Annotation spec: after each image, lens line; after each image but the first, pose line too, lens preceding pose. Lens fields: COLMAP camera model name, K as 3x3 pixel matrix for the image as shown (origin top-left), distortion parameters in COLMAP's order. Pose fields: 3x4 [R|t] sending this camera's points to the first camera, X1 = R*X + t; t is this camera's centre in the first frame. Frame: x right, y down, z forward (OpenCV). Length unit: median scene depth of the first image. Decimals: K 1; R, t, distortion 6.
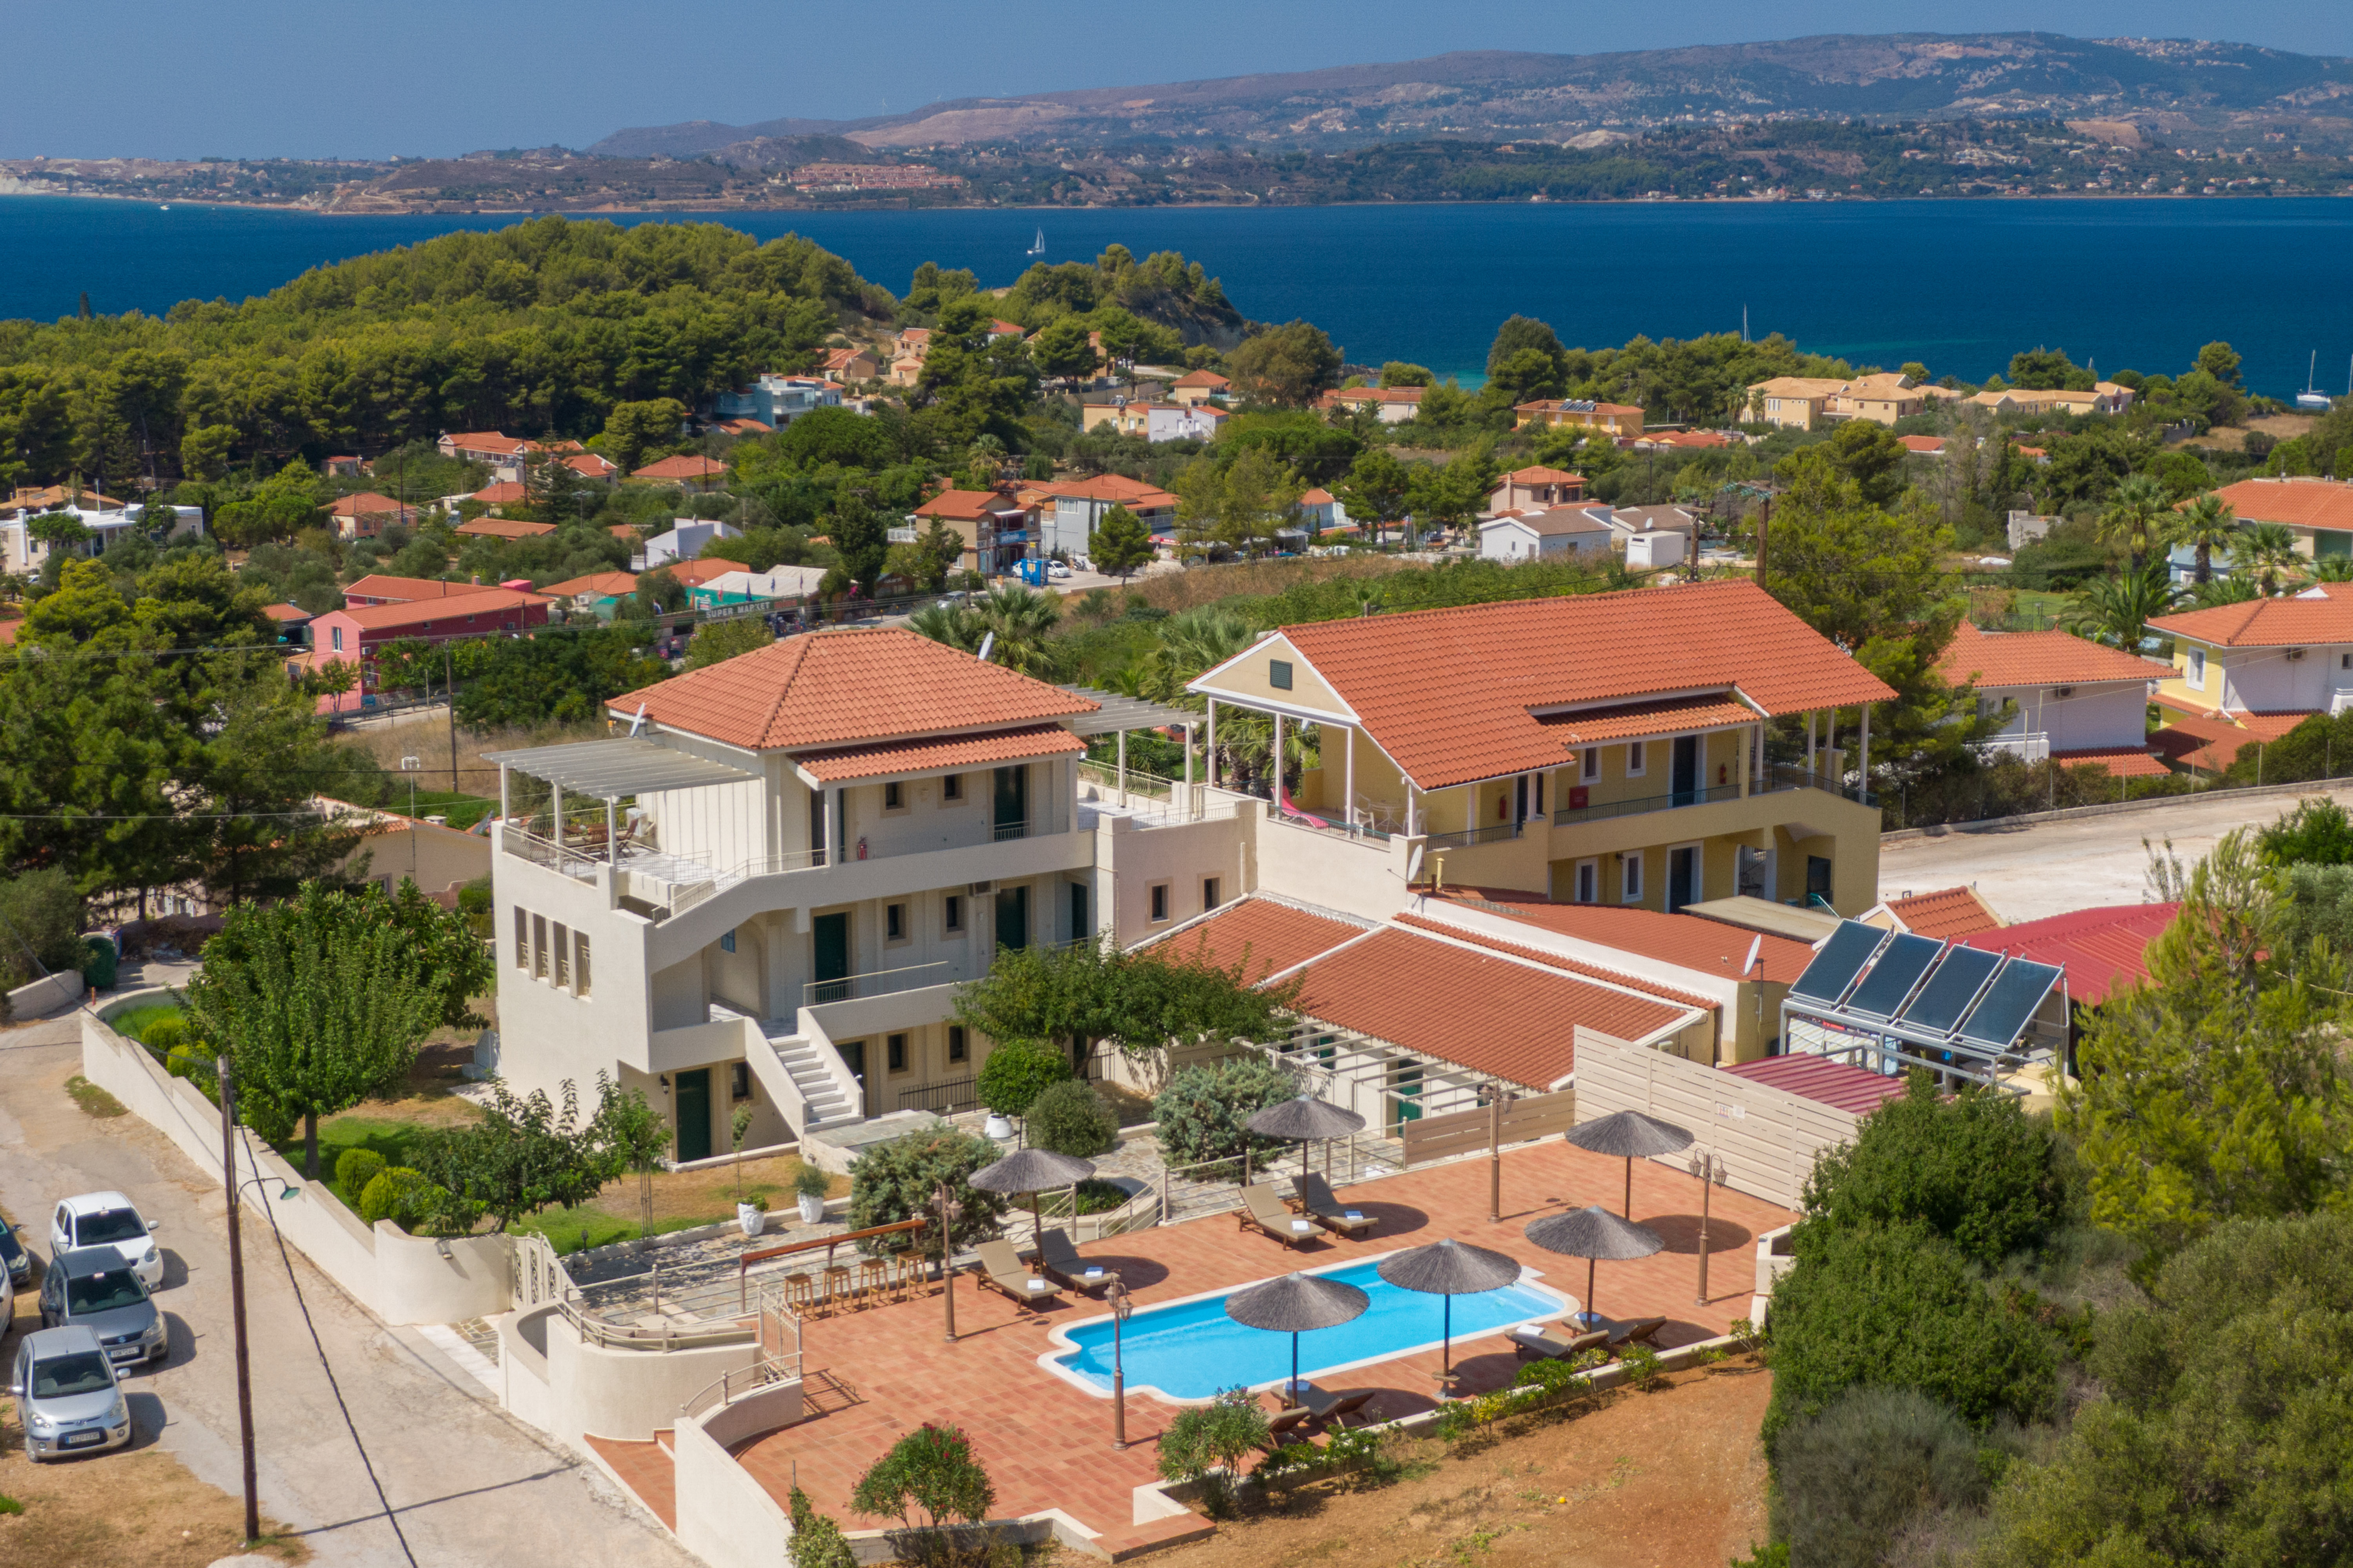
lens RADIAL K [[3229.9, 0, 1176.5], [0, 3229.9, 784.0], [0, 0, 1]] dist [0.021096, 0.058880]
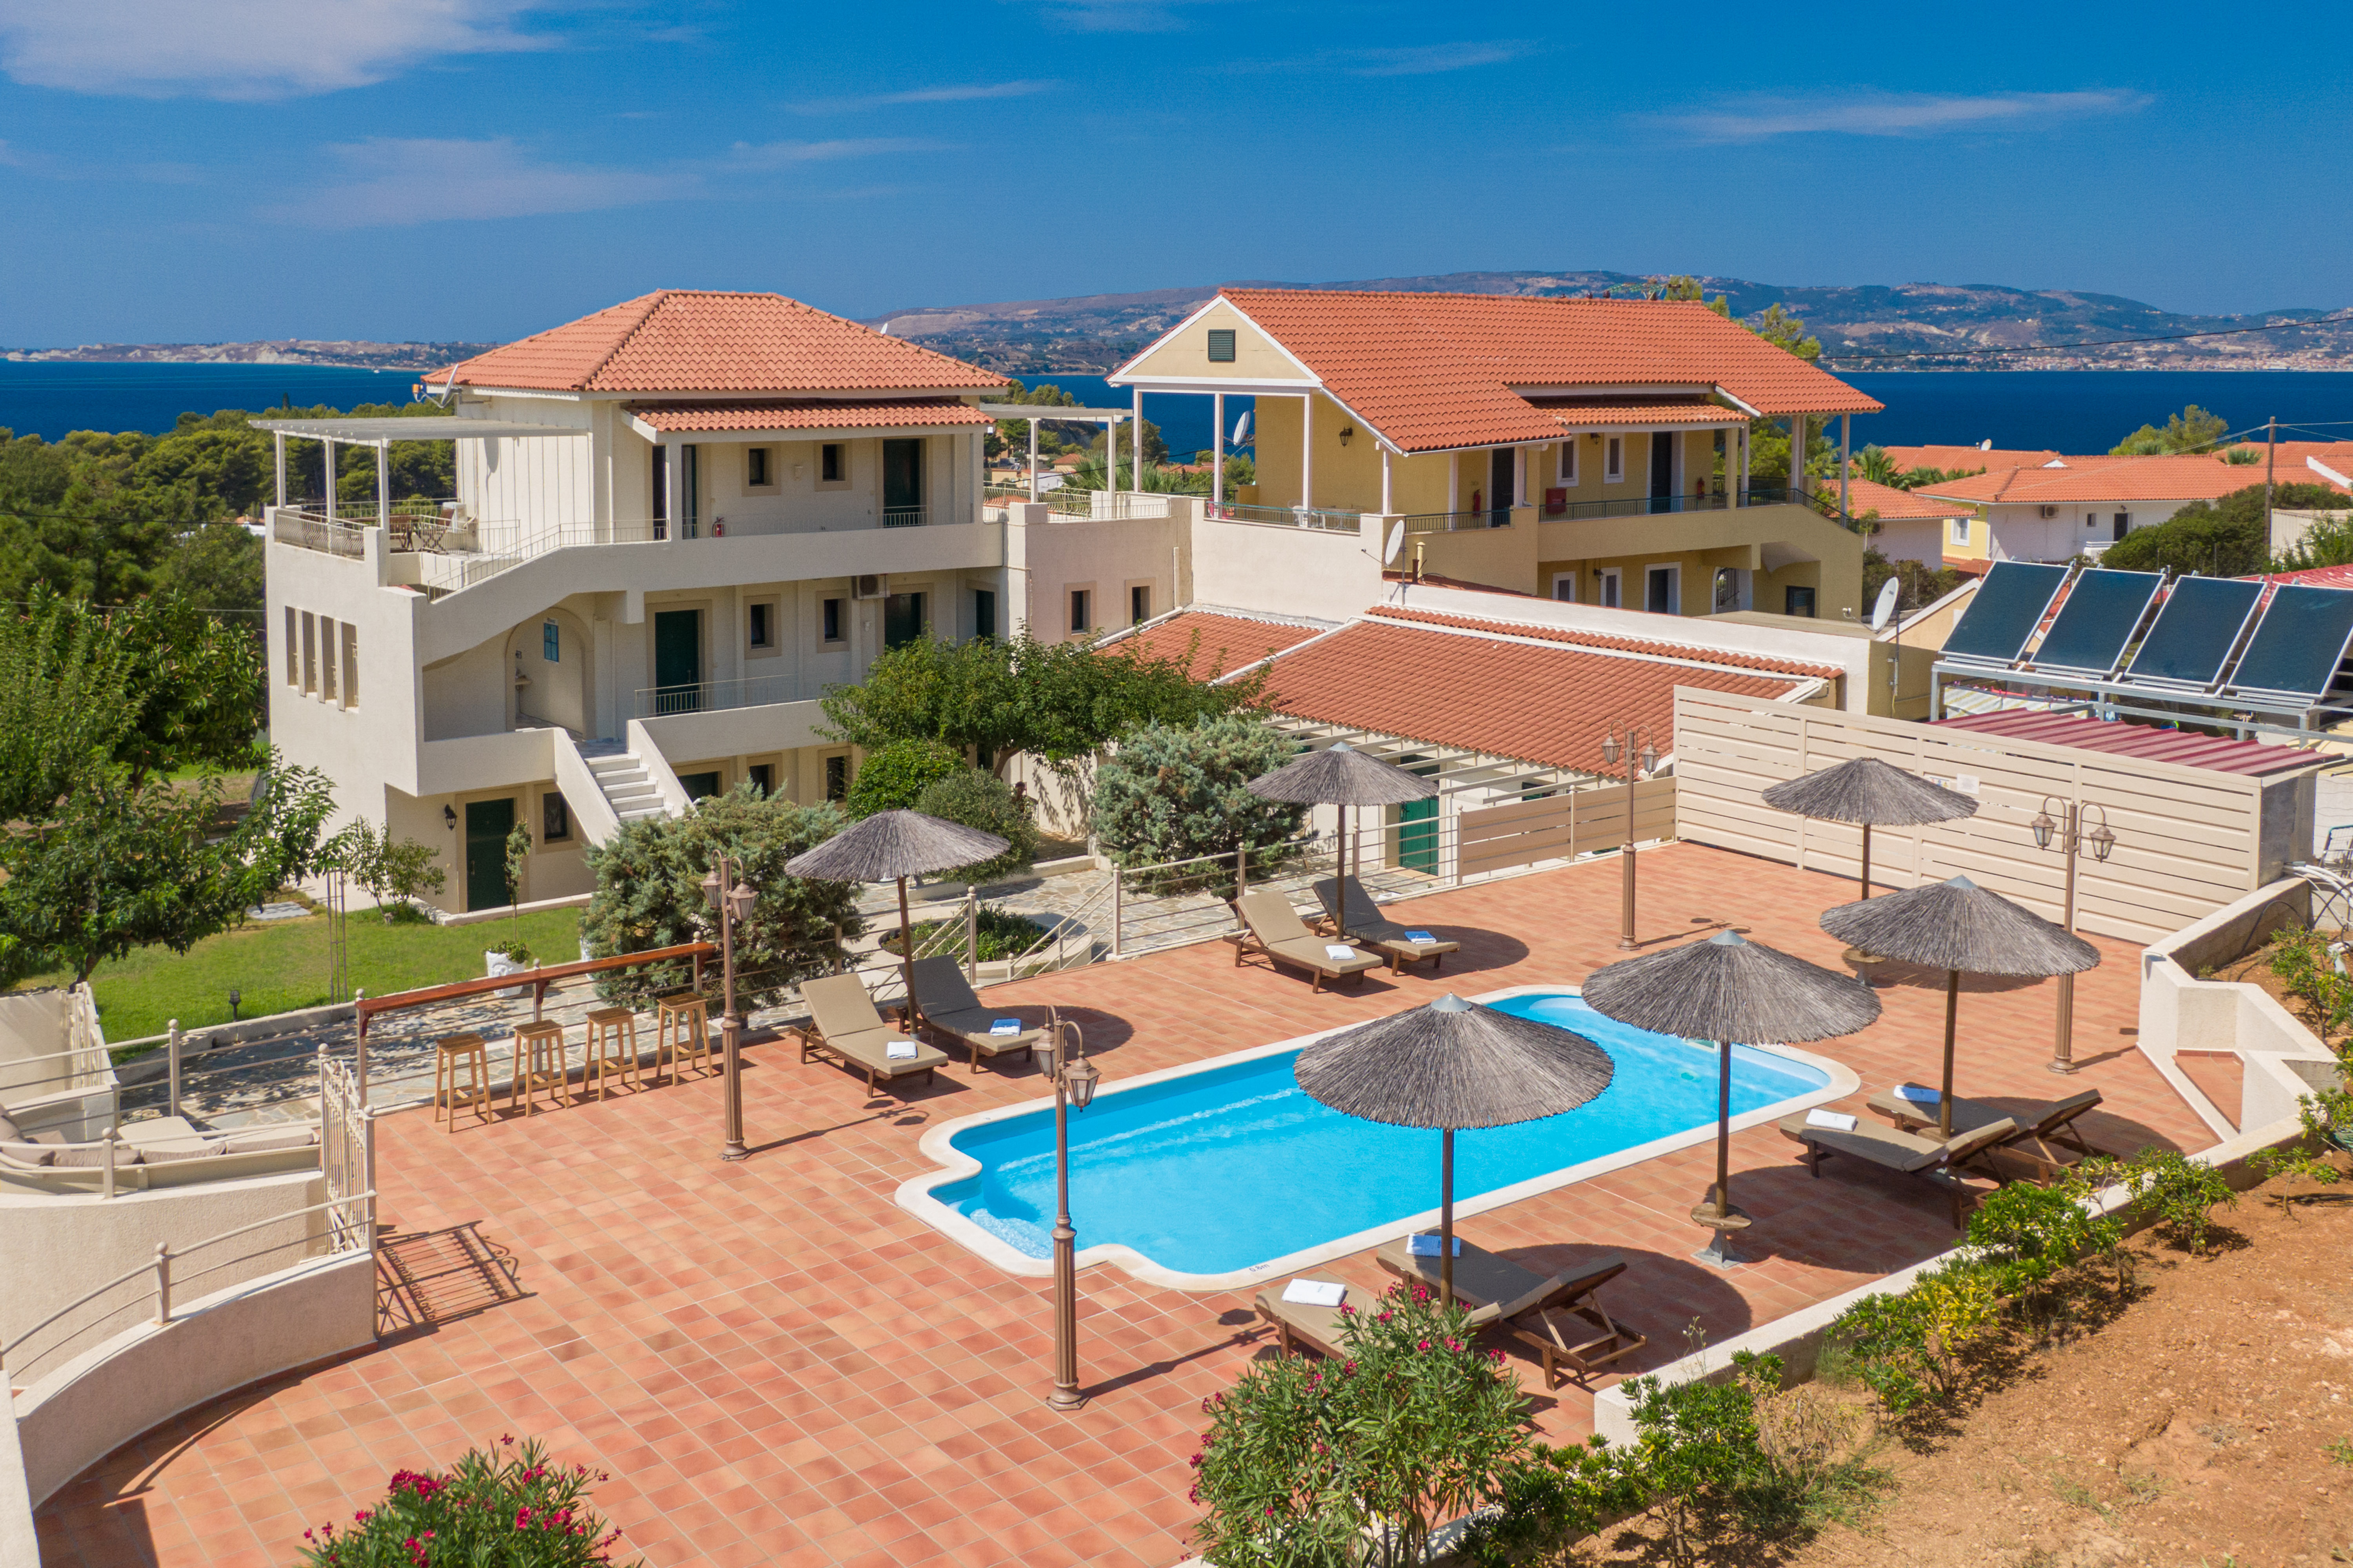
lens RADIAL K [[2263.2, 0, 1182.4], [0, 2263.2, 490.3], [0, 0, 1]] dist [0.033354, -0.012144]
pose [[0.998477, 0.000070, 0.055176, -0.012283], [0.005810, 0.994306, -0.106403, 0.074447], [-0.054869, 0.106562, 0.992791, 0.441590]]
